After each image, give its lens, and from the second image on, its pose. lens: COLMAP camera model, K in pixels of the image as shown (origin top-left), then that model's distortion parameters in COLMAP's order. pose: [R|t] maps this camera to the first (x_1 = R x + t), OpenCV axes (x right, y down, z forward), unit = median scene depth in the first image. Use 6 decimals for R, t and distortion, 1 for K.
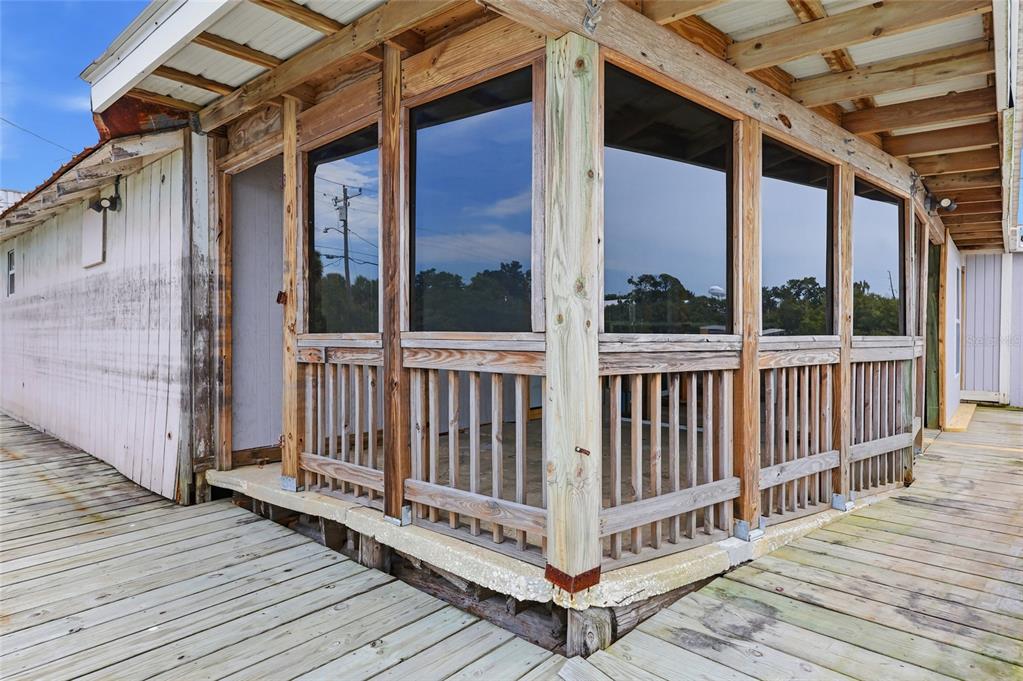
lens RADIAL K [[415.2, 0, 512.3], [0, 415.2, 336.4], [0, 0, 1]] dist [0.001104, 0.000330]
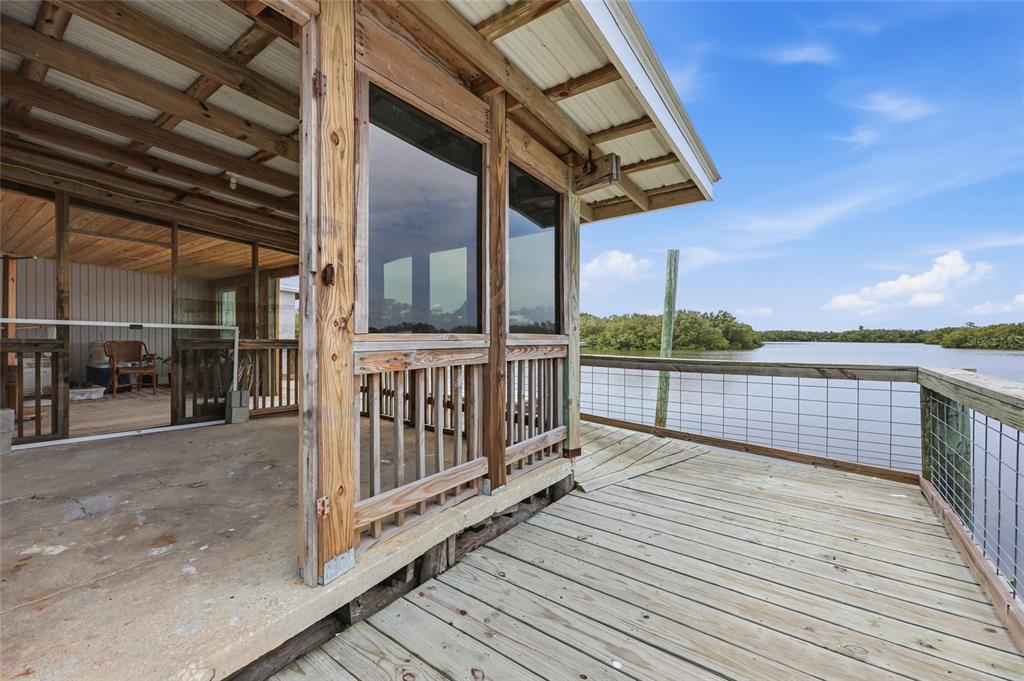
lens RADIAL K [[415.6, 0, 512.1], [0, 415.6, 338.5], [0, 0, 1]] dist [0.001104, 0.000330]
pose [[0.062608, -0.002651, 0.998035, -1.502059], [0.001526, 0.999996, 0.002561, 0.001406], [-0.998037, 0.001363, 0.062612, 0.892284]]
